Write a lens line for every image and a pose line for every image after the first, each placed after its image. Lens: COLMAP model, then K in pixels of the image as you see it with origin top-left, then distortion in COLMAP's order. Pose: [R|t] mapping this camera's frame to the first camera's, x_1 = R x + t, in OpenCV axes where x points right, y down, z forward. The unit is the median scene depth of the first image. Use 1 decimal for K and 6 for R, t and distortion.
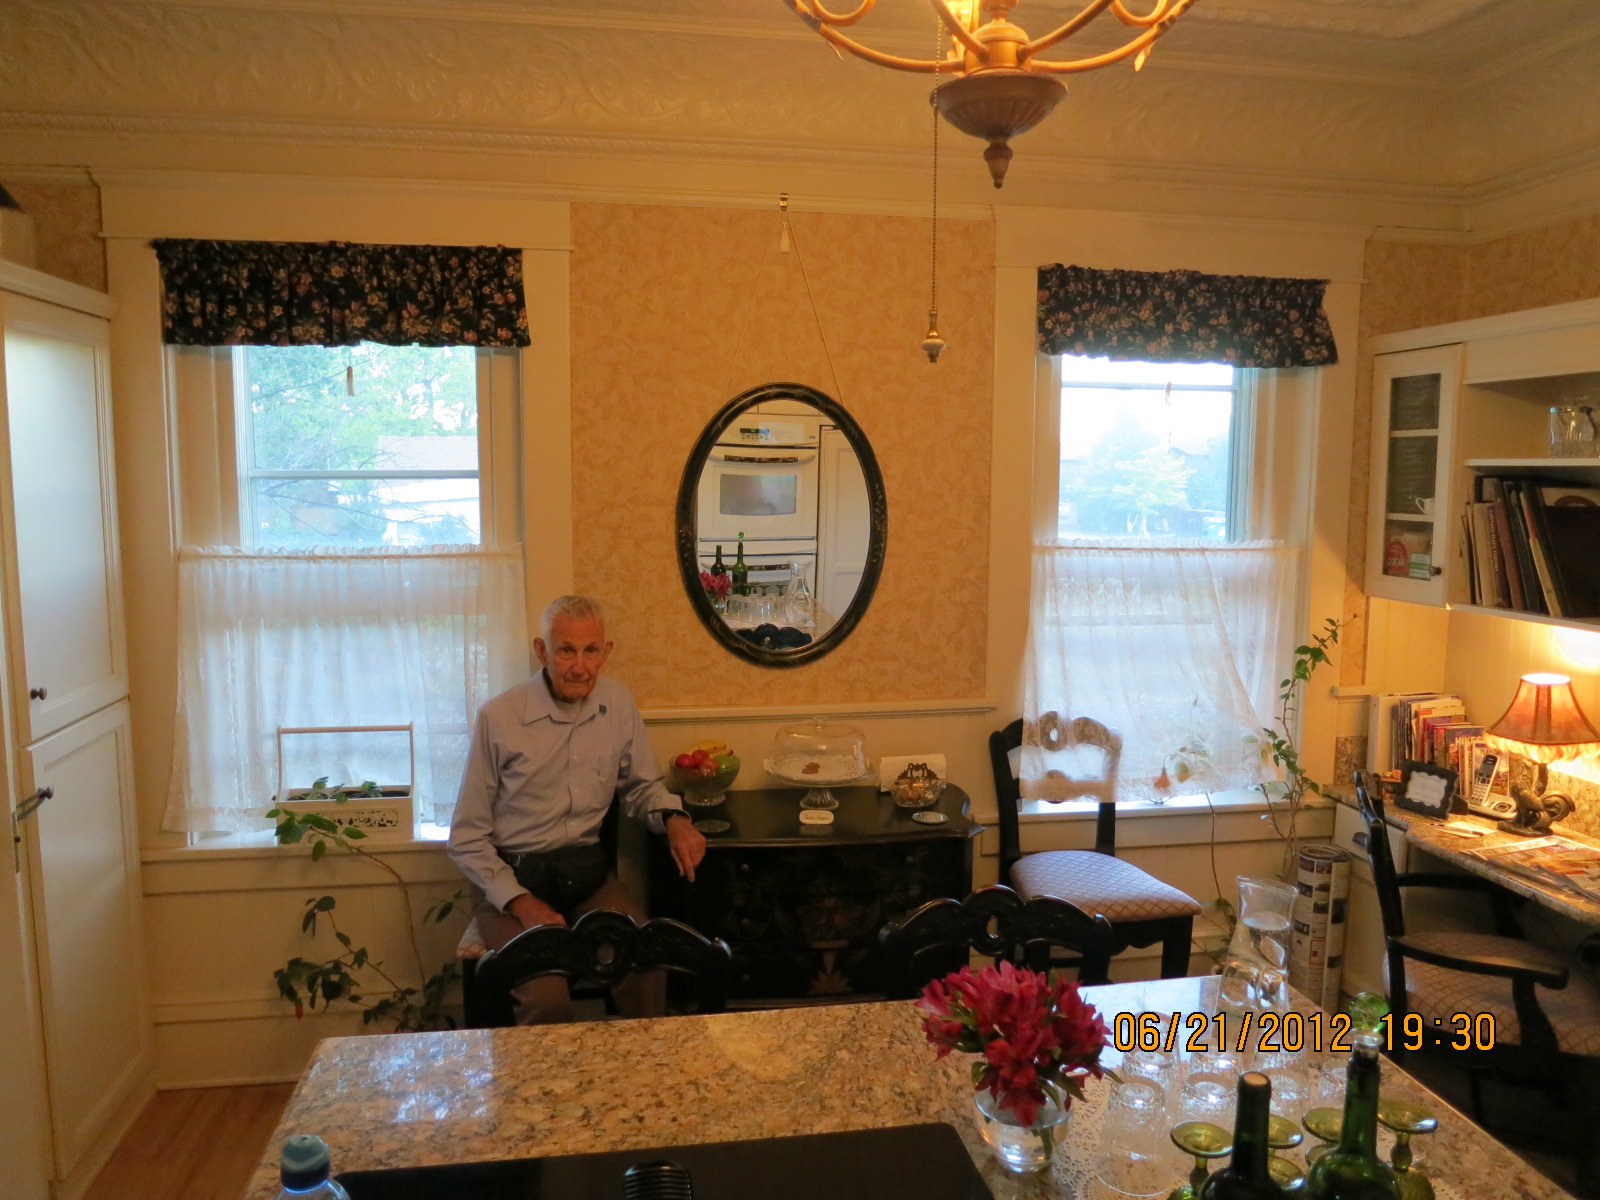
lens RADIAL K [[1144.1, 0, 800.0], [0, 1144.1, 600.0], [0, 0, 1]] dist [-0.035631, -0.000830]
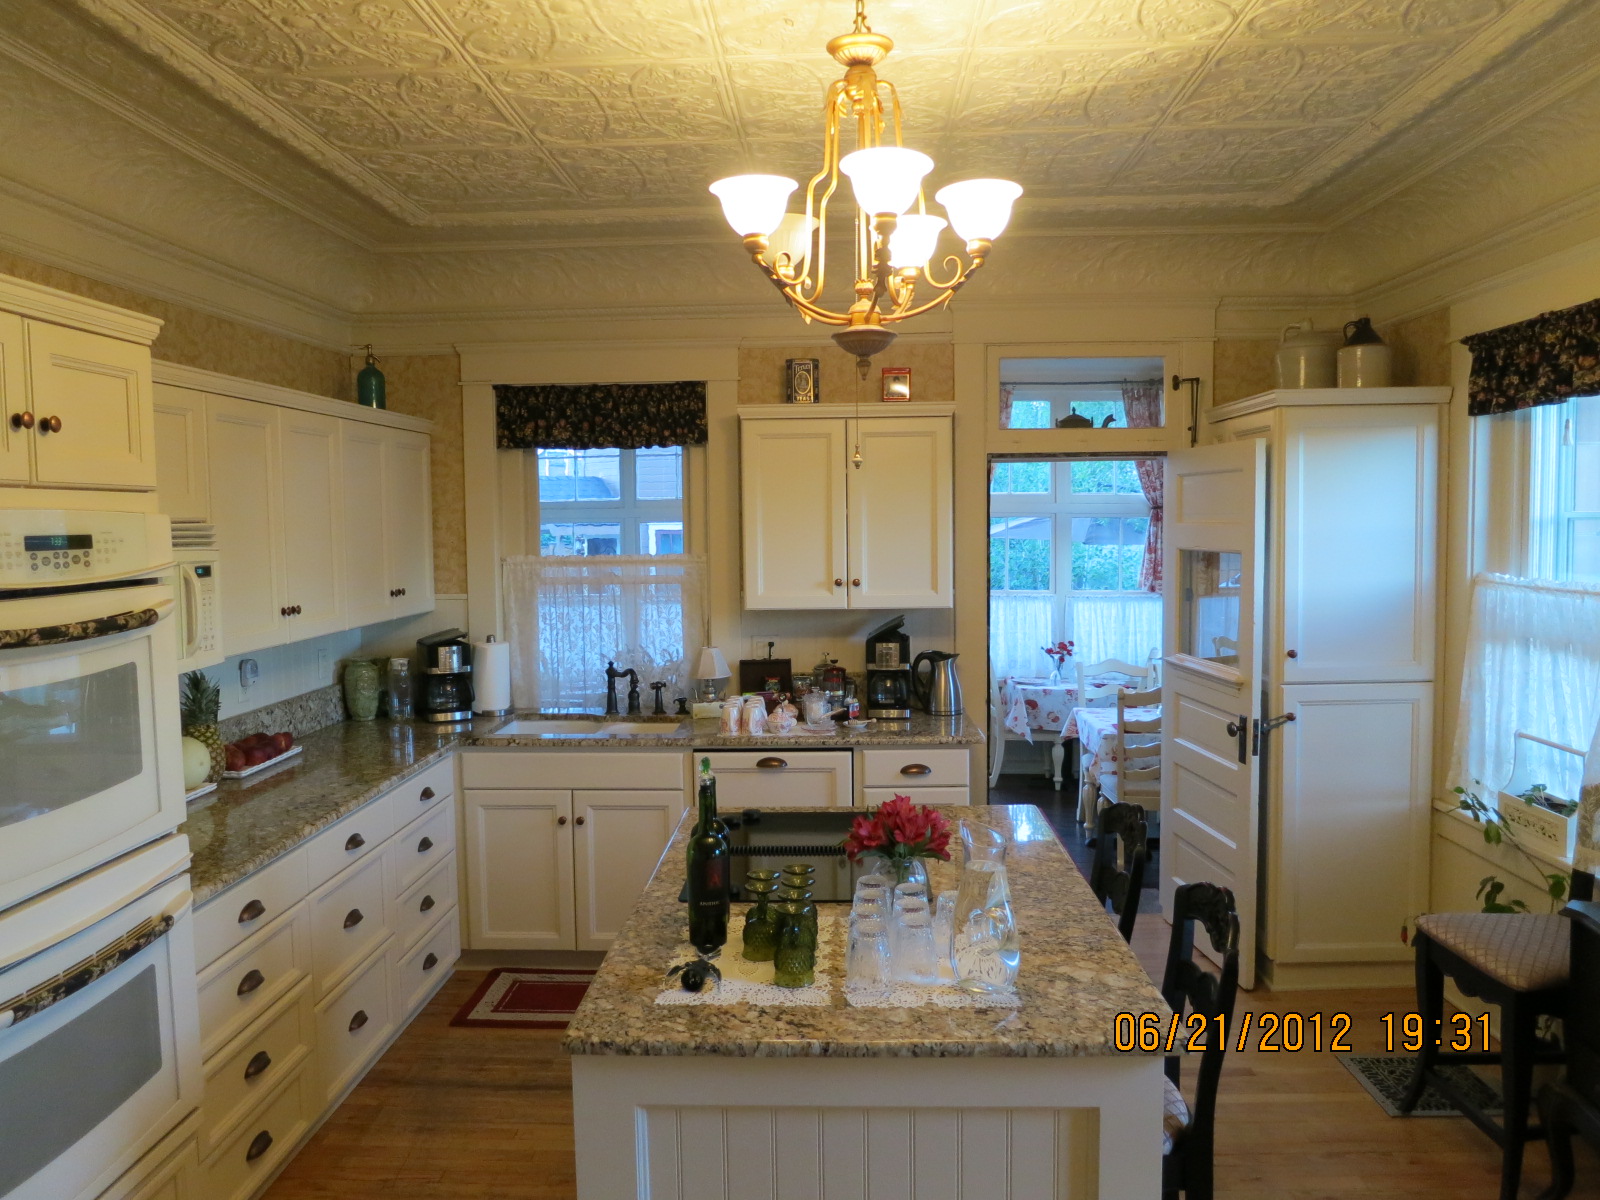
lens RADIAL K [[1144.1, 0, 800.0], [0, 1144.1, 600.0], [0, 0, 1]] dist [-0.035631, -0.000830]
pose [[-0.197348, 0.064462, -0.978212, 0.815414], [-0.094665, 0.991920, 0.084463, -0.050236], [0.975752, 0.109271, -0.189651, 0.481232]]
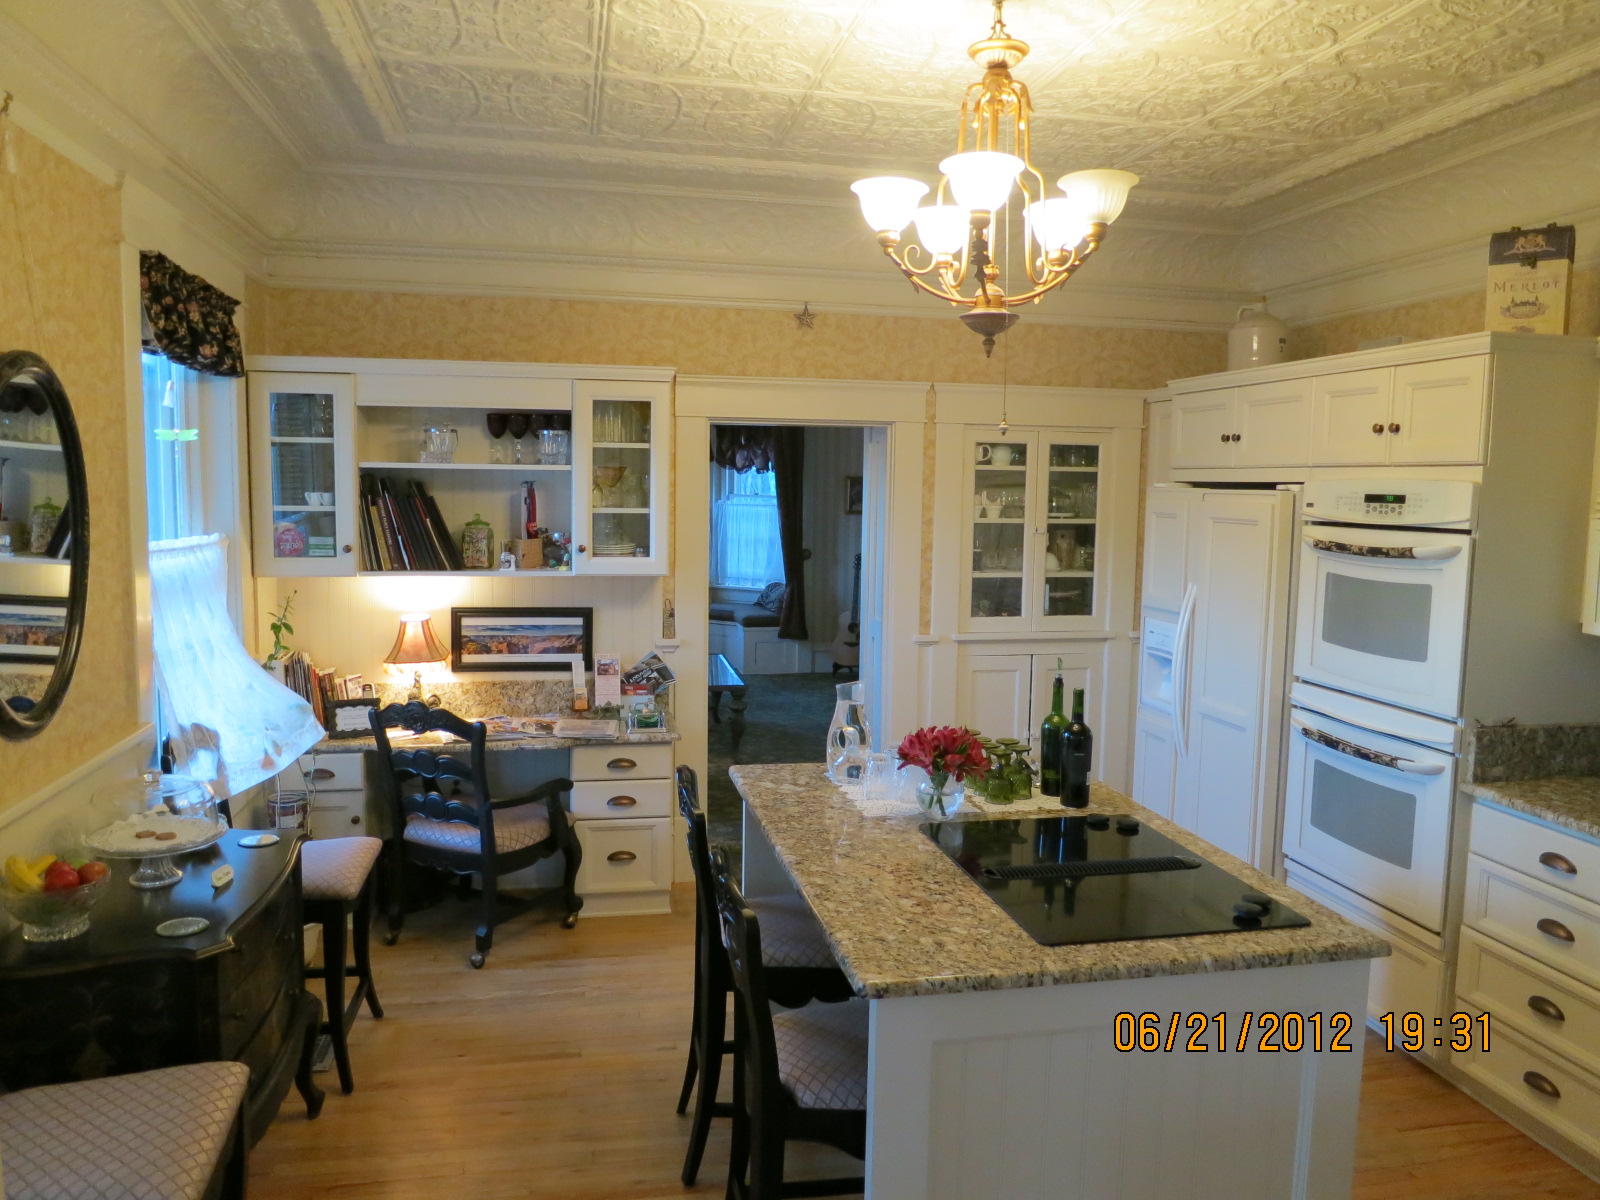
lens RADIAL K [[1144.1, 0, 800.0], [0, 1144.1, 600.0], [0, 0, 1]] dist [-0.035631, -0.000830]
pose [[-0.040620, -0.101237, 0.994033, -0.775349], [0.091008, 0.990344, 0.104581, -0.058072], [-0.995021, 0.094713, -0.031014, 0.548565]]
